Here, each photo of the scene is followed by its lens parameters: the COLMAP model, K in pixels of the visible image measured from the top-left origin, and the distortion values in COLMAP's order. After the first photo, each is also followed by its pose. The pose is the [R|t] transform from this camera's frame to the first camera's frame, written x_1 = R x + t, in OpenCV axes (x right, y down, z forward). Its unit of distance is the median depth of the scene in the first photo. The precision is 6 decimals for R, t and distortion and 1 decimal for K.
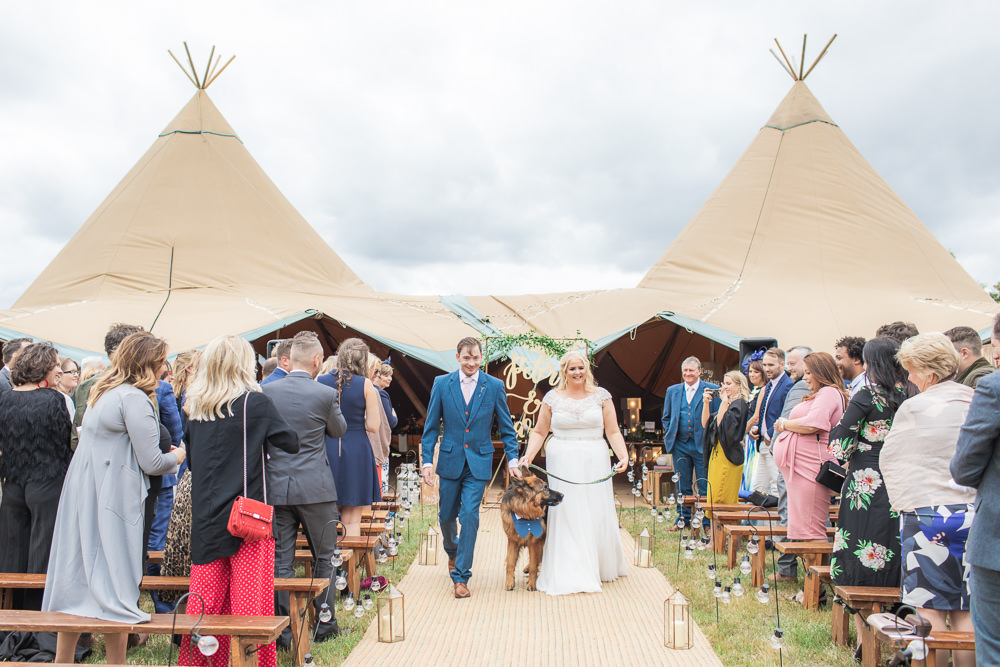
lens RADIAL K [[1003.1, 0, 470.3], [0, 1003.1, 330.8], [0, 0, 1]] dist [0.008501, 0.012938]
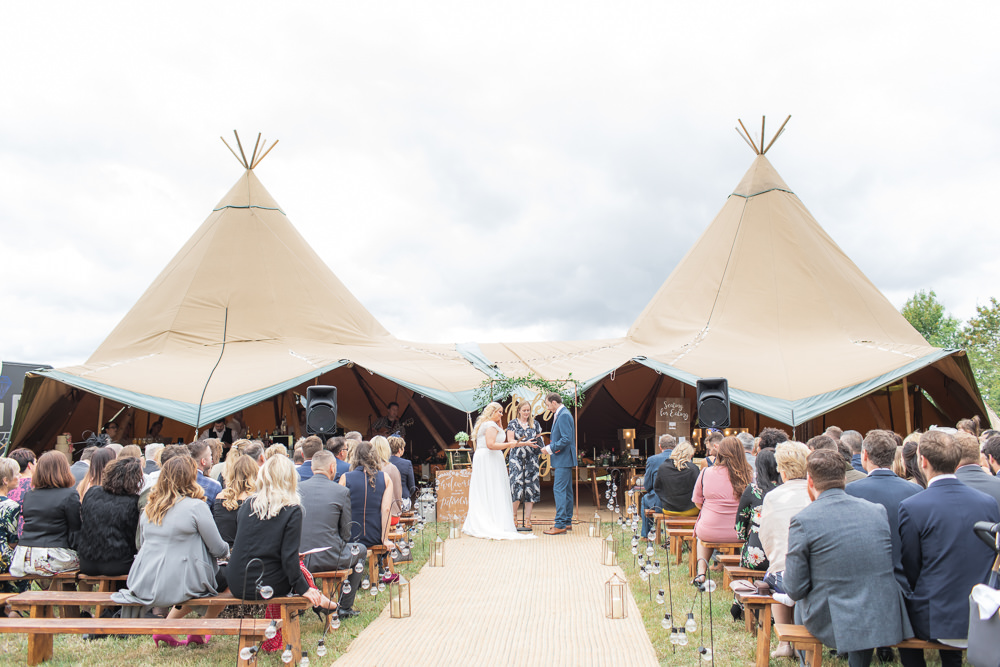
lens RADIAL K [[949.9, 0, 500.0], [0, 949.9, 333.5], [0, 0, 1]] dist [0.009435, 0.021222]
pose [[0.999859, -0.016679, -0.001771, 0.024242], [0.016606, 0.999233, -0.035457, -0.007231], [0.002361, 0.035423, 0.999370, -0.105980]]
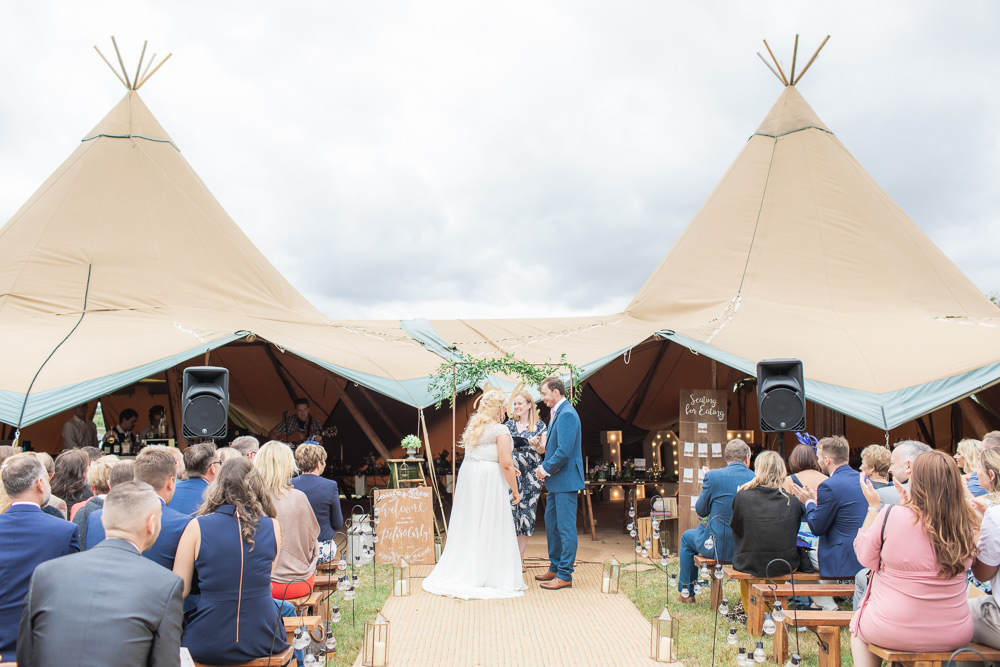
lens RADIAL K [[949.9, 0, 500.0], [0, 949.9, 333.5], [0, 0, 1]] dist [0.009435, 0.021222]
pose [[0.997955, -0.005632, 0.063674, 0.003366], [0.007794, 0.999399, -0.033769, 0.007447], [-0.063446, 0.034196, 0.997399, 0.160235]]
